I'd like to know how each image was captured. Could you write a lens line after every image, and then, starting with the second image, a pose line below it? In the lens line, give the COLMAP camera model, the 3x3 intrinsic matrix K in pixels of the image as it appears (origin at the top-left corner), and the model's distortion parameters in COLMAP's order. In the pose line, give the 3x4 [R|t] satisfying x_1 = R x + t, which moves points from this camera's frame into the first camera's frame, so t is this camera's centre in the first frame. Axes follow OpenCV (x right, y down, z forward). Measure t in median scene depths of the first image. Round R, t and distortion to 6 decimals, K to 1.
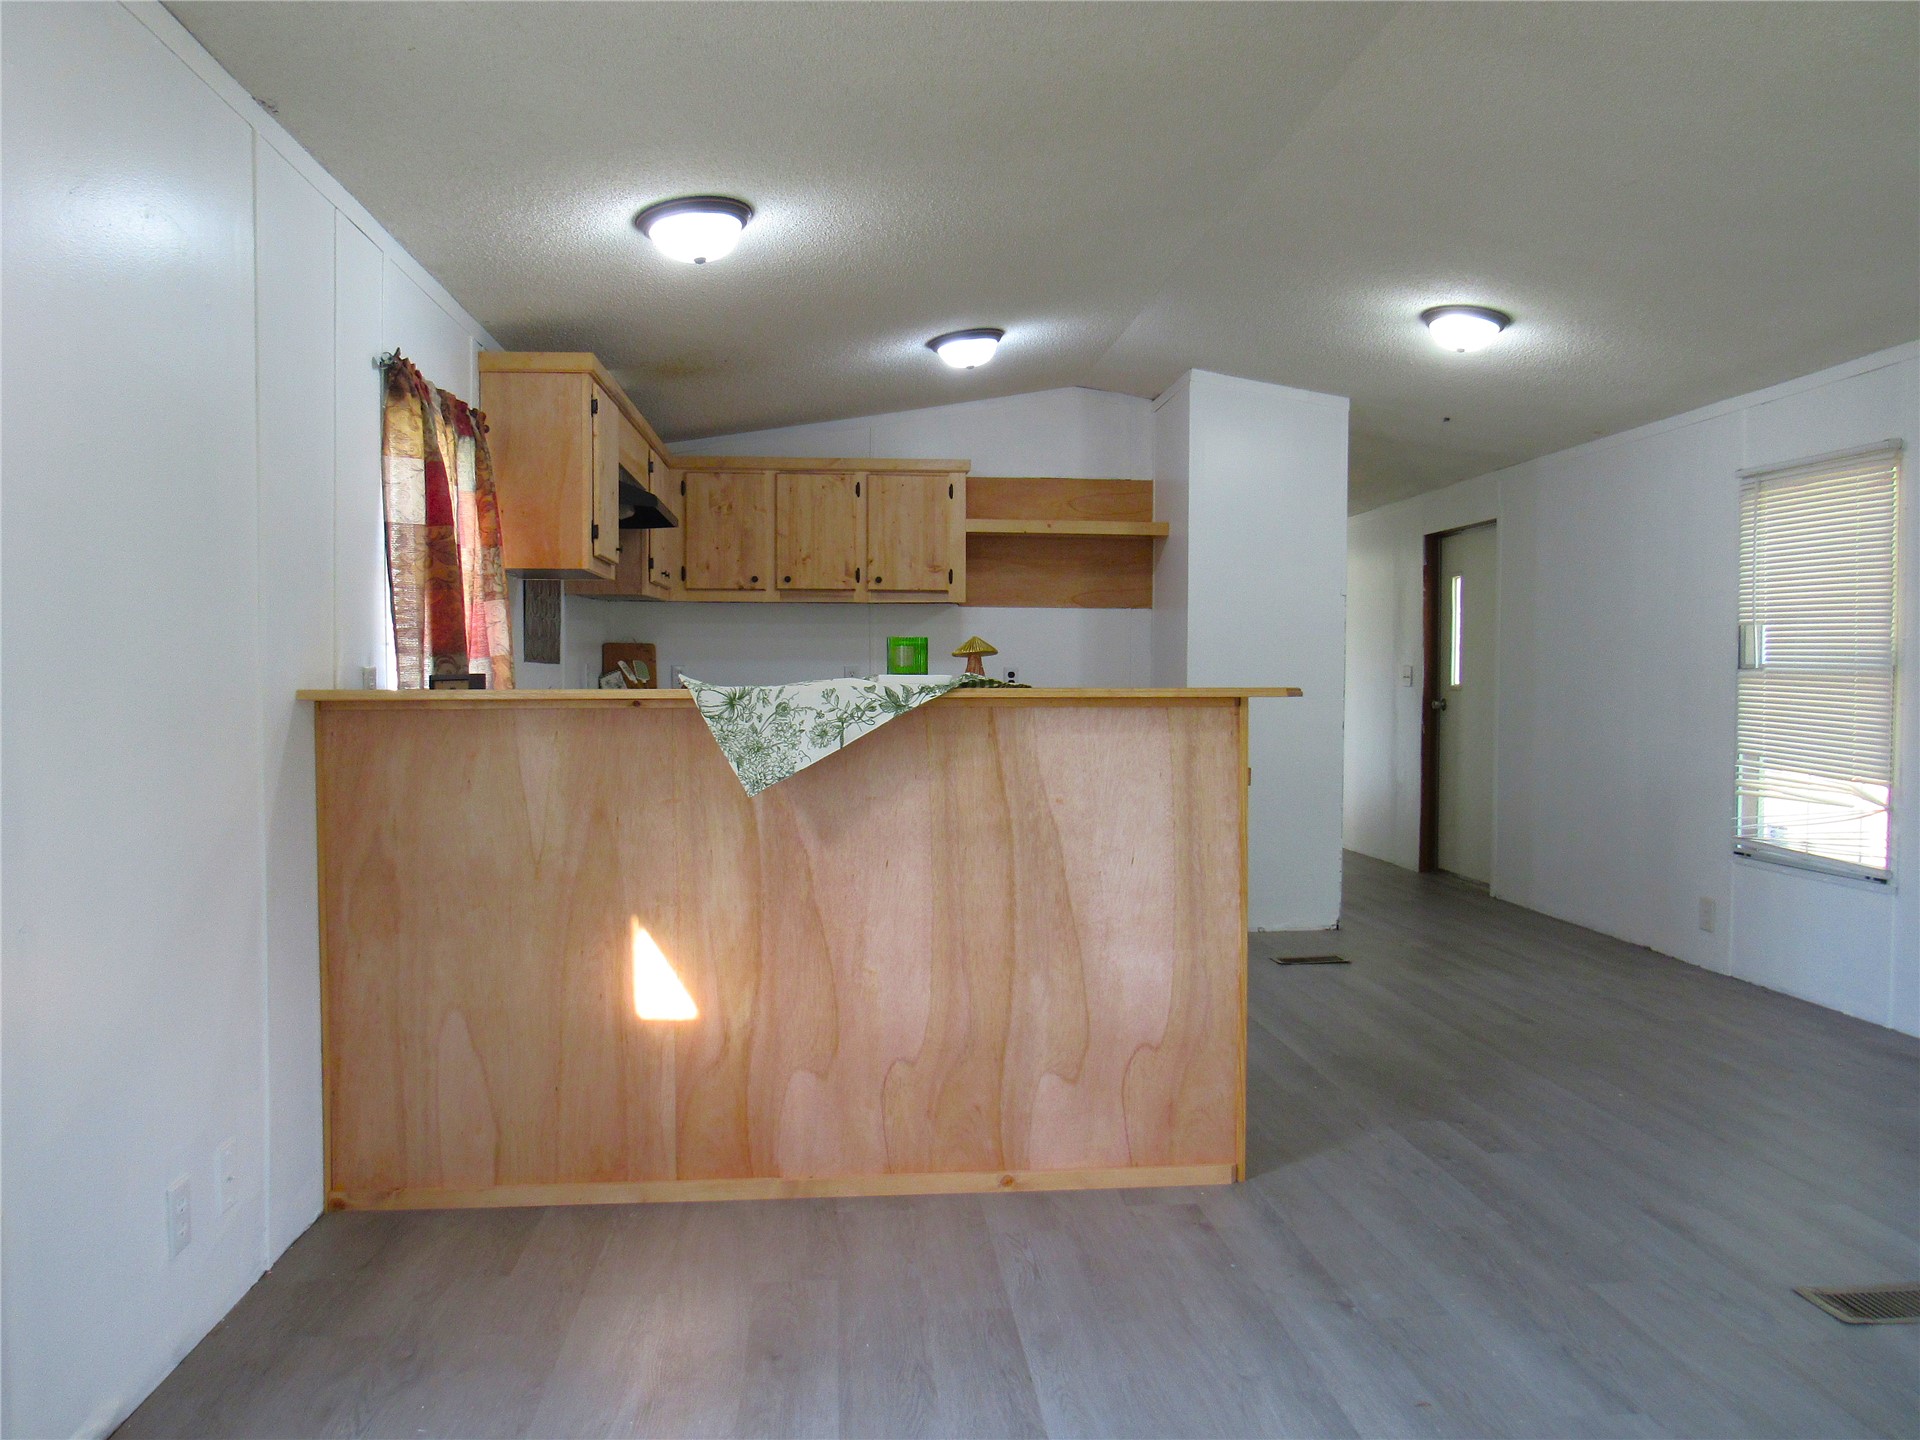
lens RADIAL K [[1373.7, 0, 963.9], [0, 1373.7, 723.6], [0, 0, 1]] dist [-0.042409, 0.026451]
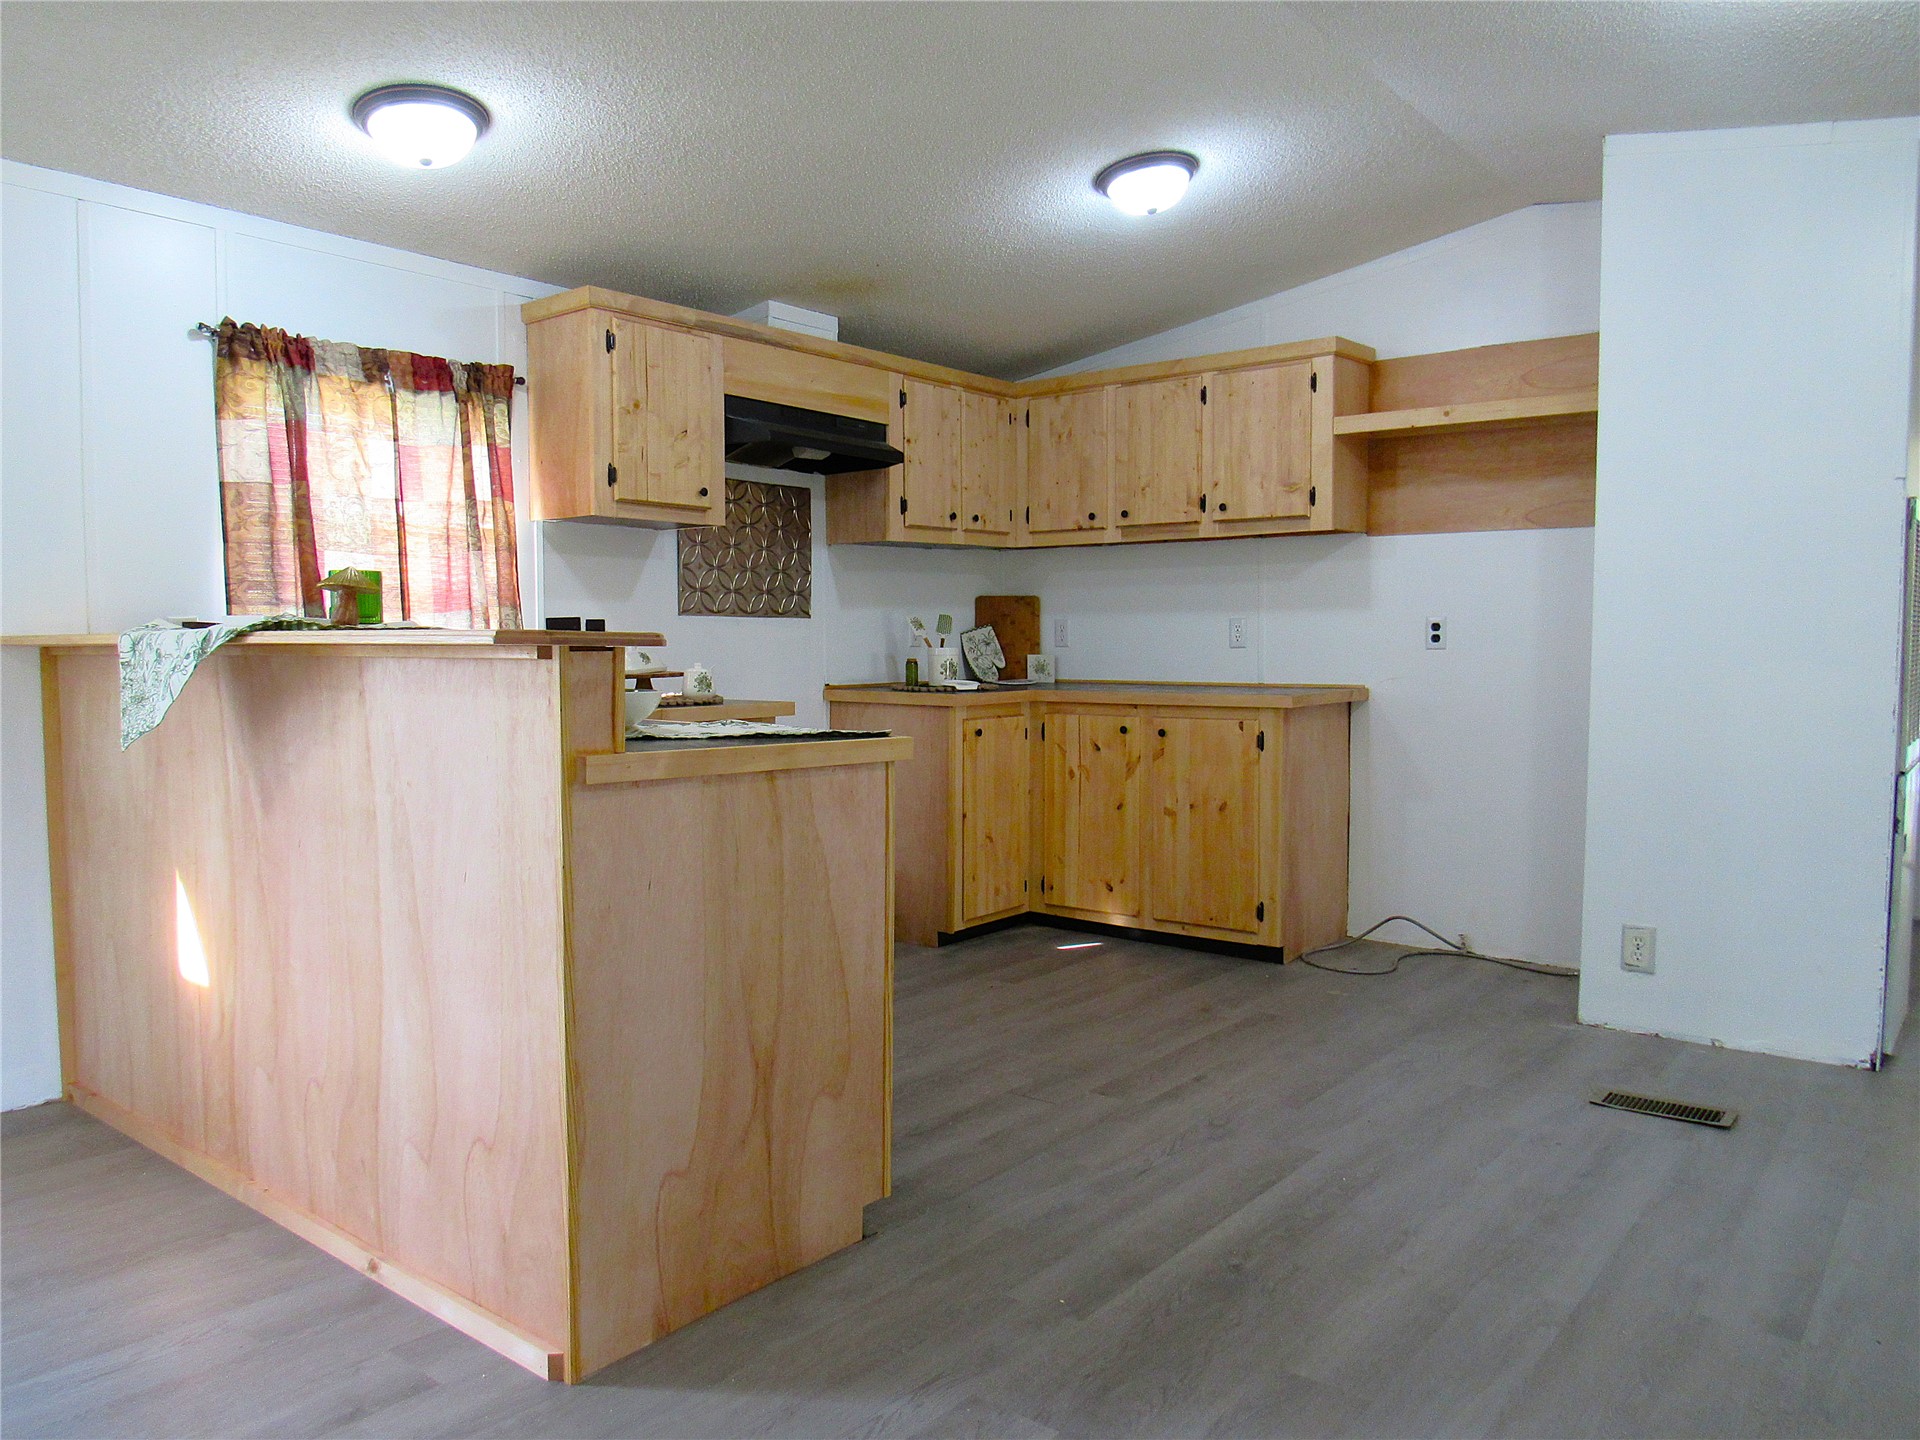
lens RADIAL K [[1373.7, 0, 953.2], [0, 1373.7, 722.9], [0, 0, 1]] dist [-0.042409, 0.026451]
pose [[0.713883, 0.039506, -0.699149, 0.557595], [-0.022581, 0.999187, 0.033402, -0.005349], [0.699900, -0.008058, 0.714195, 0.477889]]
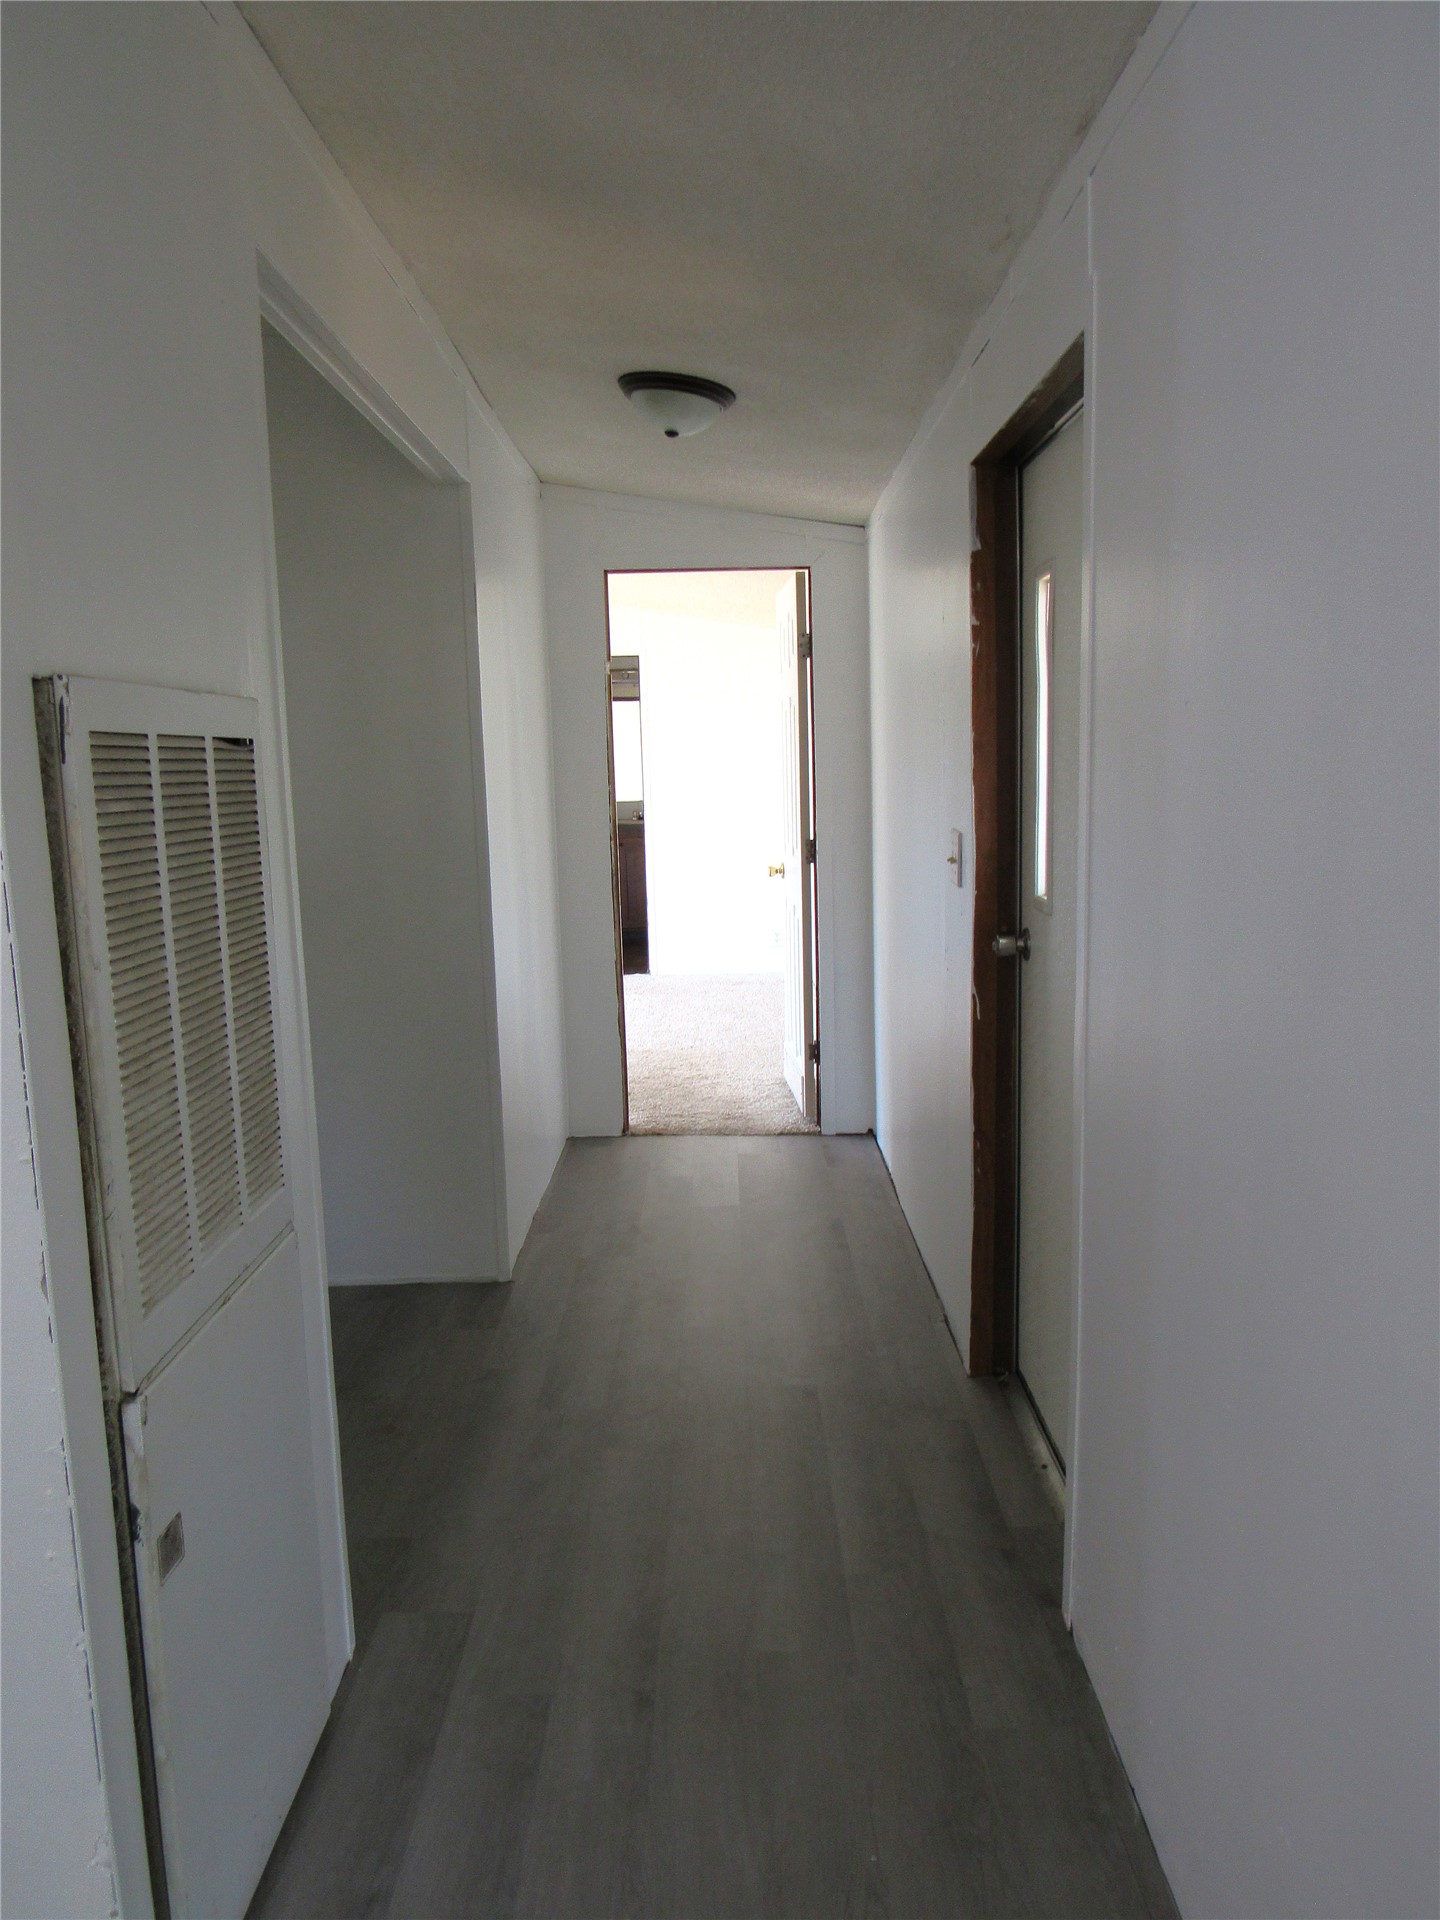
lens RADIAL K [[1373.7, 0, 716.2], [0, 1373.7, 977.5], [0, 0, 1]] dist [-0.042409, 0.026451]
pose [[0.993849, -0.011970, -0.110092, 0.570820], [0.024746, 0.993008, 0.115424, -0.090734], [0.107941, -0.117439, 0.987197, 1.166219]]
